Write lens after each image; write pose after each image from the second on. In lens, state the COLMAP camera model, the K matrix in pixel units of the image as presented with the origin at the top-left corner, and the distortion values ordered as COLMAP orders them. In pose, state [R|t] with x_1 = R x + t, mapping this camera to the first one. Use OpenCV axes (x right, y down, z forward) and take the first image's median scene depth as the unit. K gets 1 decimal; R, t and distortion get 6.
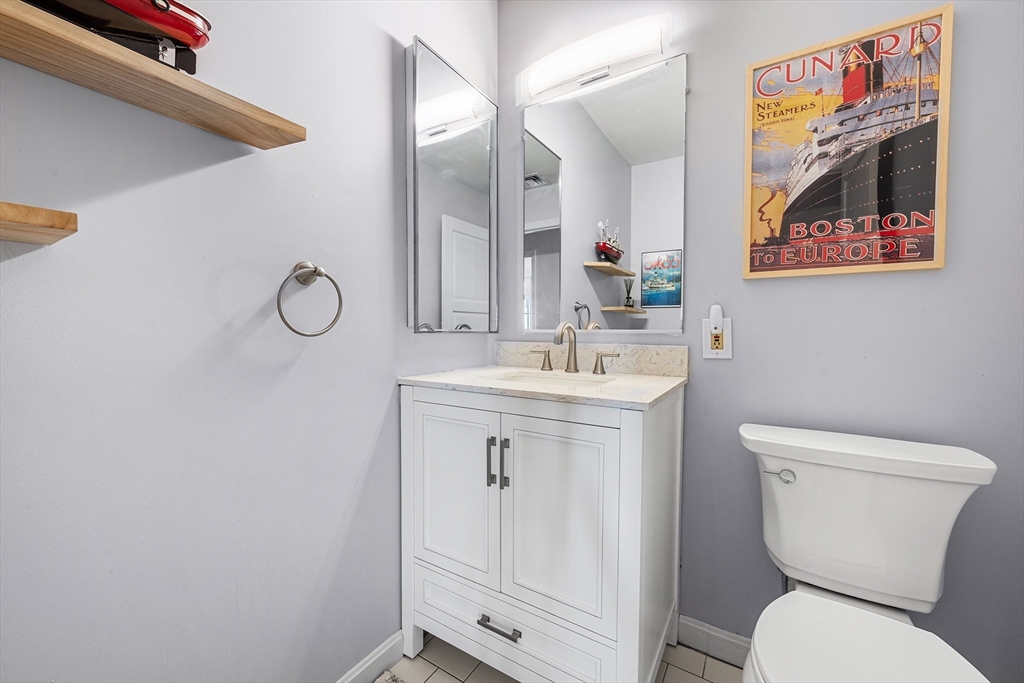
lens RADIAL K [[411.1, 0, 511.6], [0, 411.1, 337.8], [0, 0, 1]] dist [-0.002848, -0.000109]
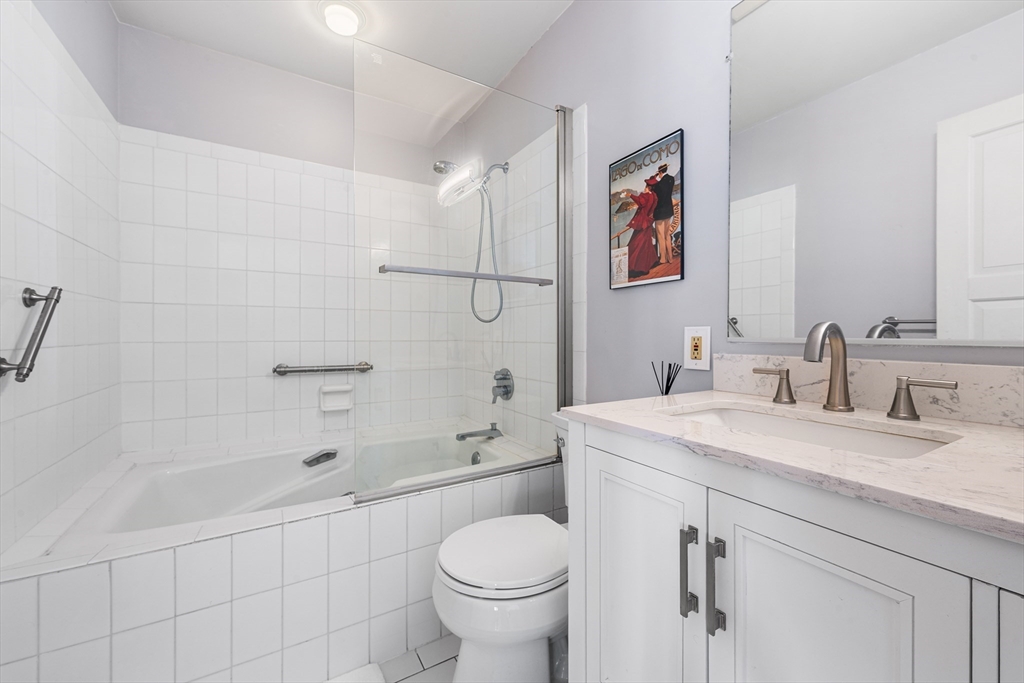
lens RADIAL K [[411.1, 0, 508.7], [0, 411.1, 334.3], [0, 0, 1]] dist [-0.002848, -0.000109]
pose [[0.899201, -0.005441, -0.437502, -0.023779], [-0.006182, 0.999665, -0.025138, -0.007820], [0.437492, 0.025308, 0.898866, 0.377250]]
